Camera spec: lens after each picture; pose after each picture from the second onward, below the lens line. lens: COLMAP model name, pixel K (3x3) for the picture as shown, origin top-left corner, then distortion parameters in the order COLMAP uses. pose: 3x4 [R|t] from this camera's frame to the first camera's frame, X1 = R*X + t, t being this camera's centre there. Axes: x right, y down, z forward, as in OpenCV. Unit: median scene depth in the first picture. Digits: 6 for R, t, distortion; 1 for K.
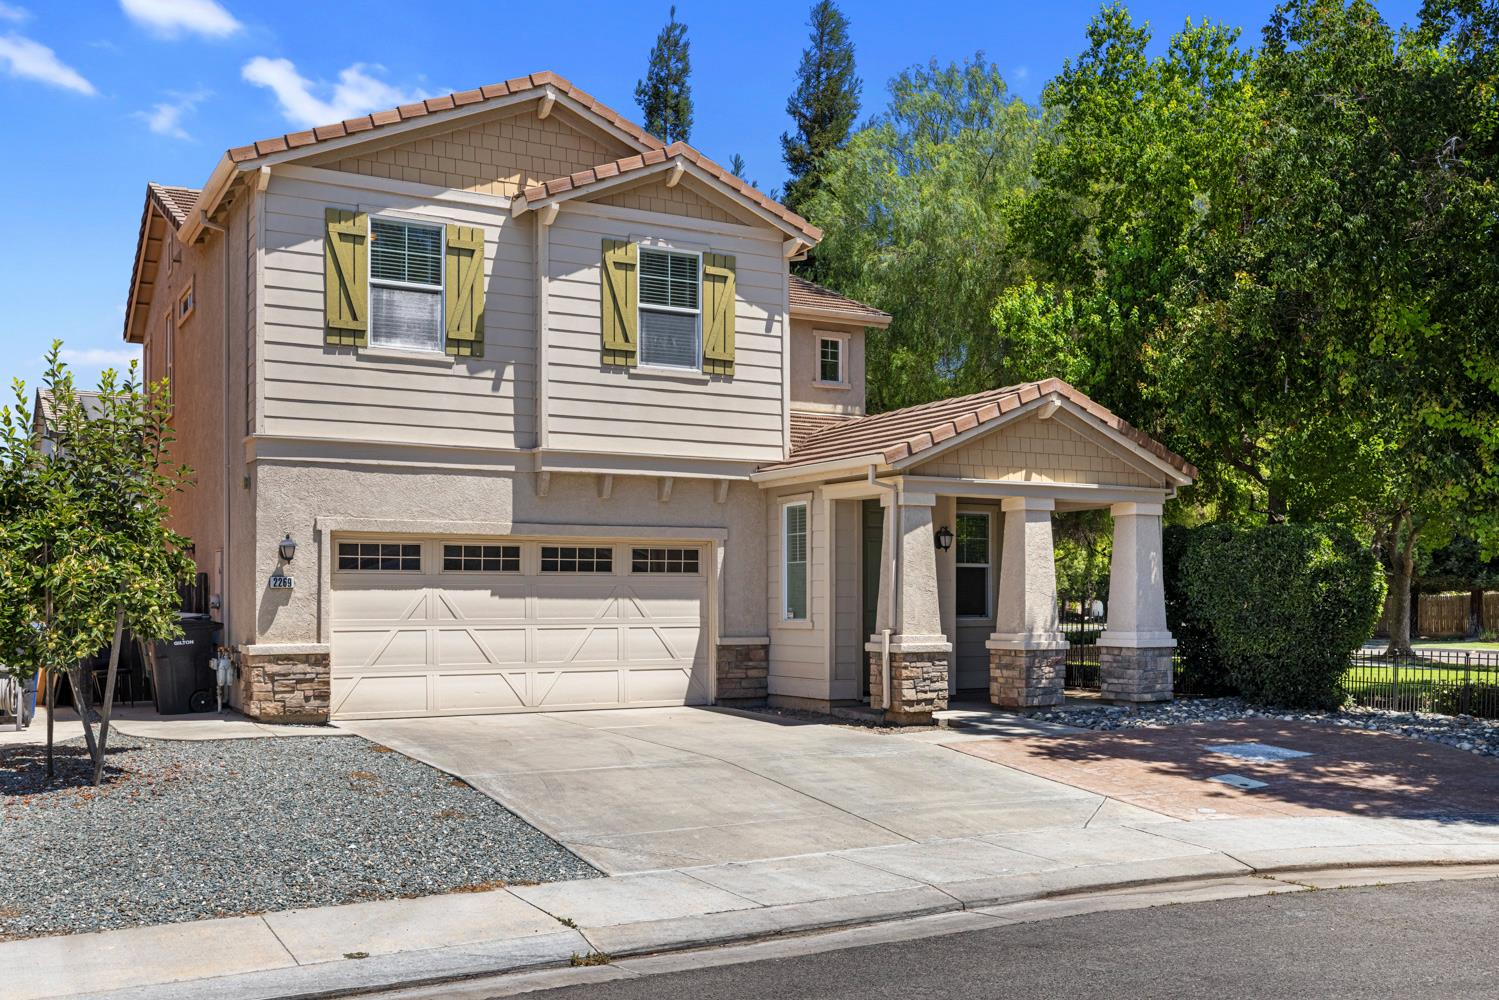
lens RADIAL K [[1422.8, 0, 772.3], [0, 1422.8, 594.9], [0, 0, 1]] dist [-0.001531, 0.000000]
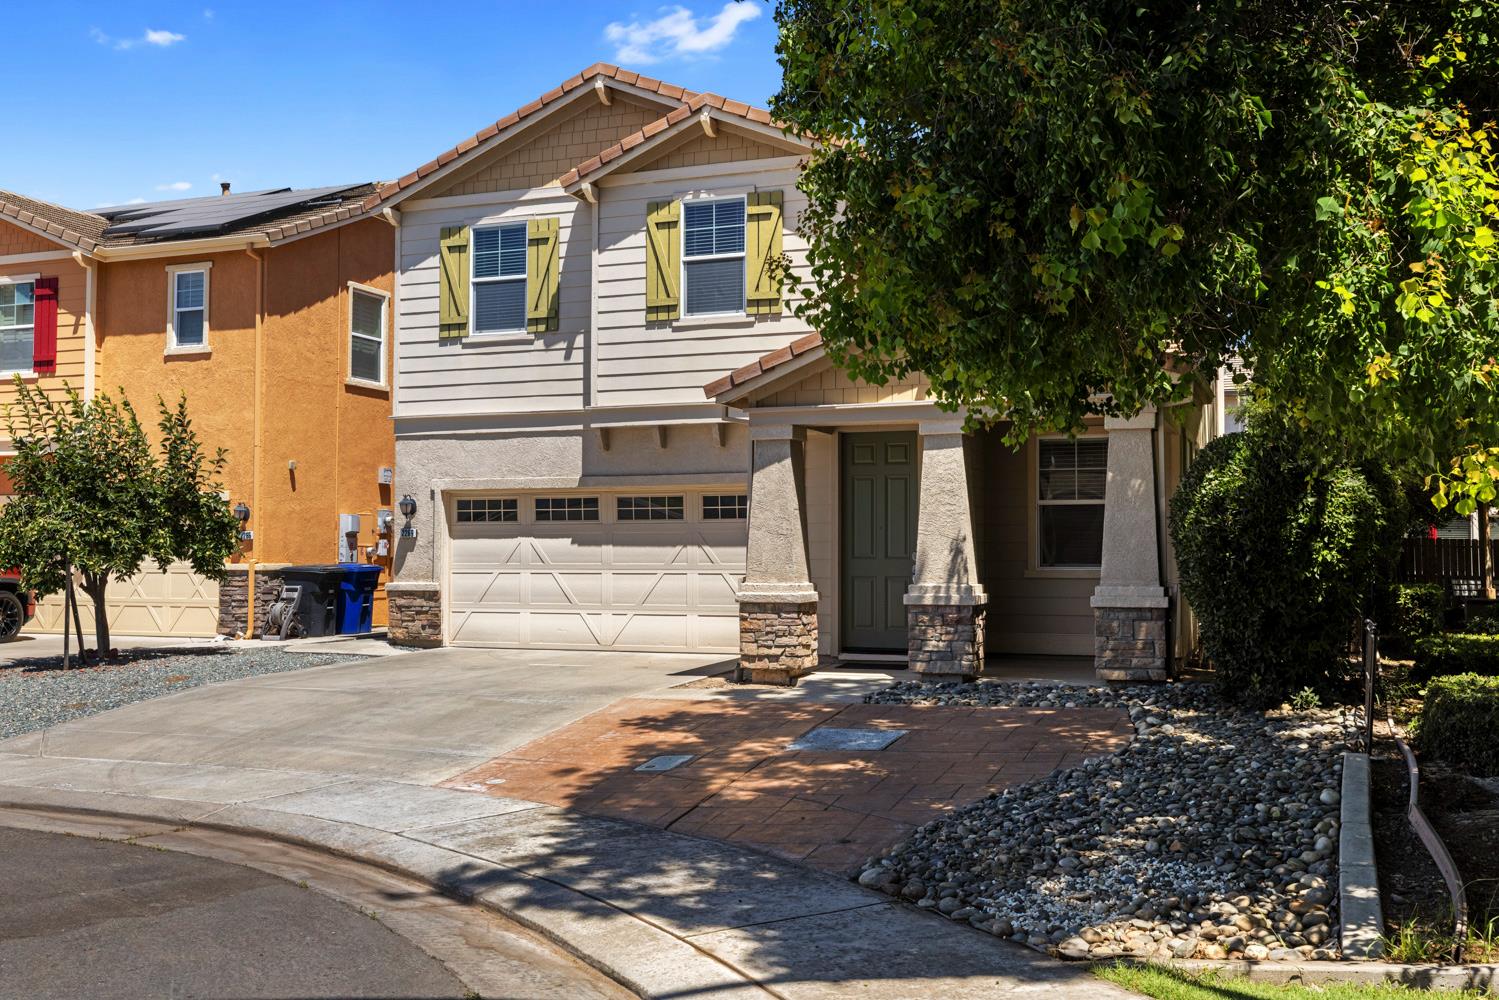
lens RADIAL K [[1470.2, 0, 747.8], [0, 1470.2, 497.0], [0, 0, 1]] dist [0.001504, 0.000000]
pose [[0.627082, -0.030370, -0.778361, 0.786341], [0.003288, 0.999334, -0.036343, 0.006983], [0.778946, 0.020231, 0.626764, 0.388924]]
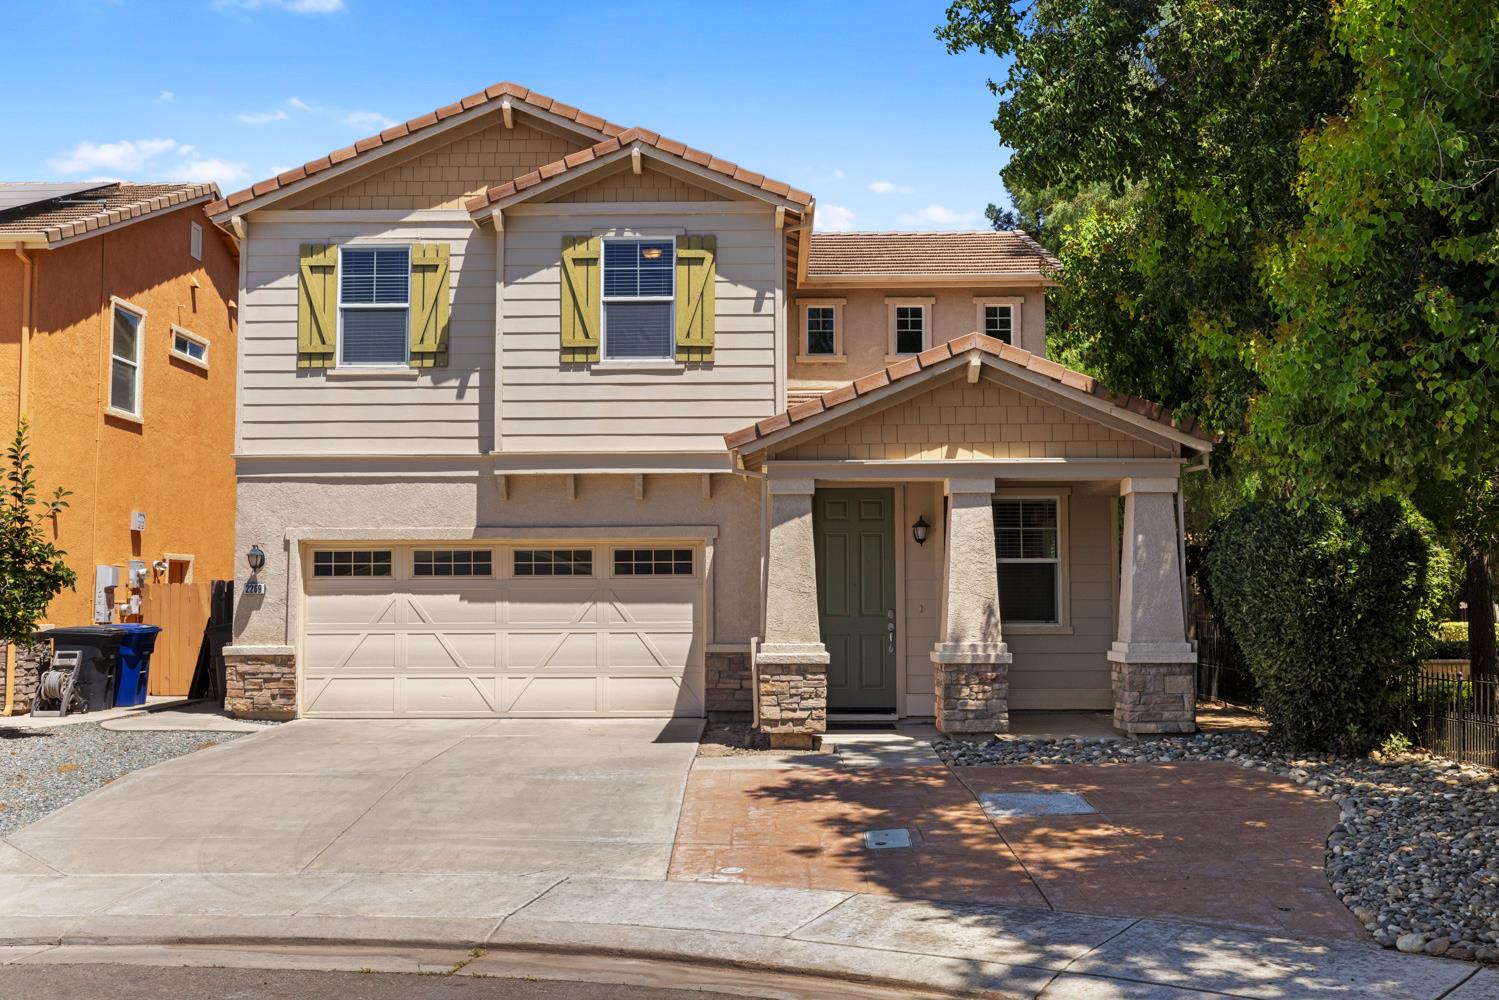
lens RADIAL K [[1470.2, 0, 756.7], [0, 1470.2, 501.9], [0, 0, 1]] dist [0.001504, 0.000000]
pose [[0.857315, -0.038506, -0.513351, 0.524911], [0.005092, 0.997784, -0.066338, 0.001350], [0.514768, 0.054259, 0.855611, 0.211725]]
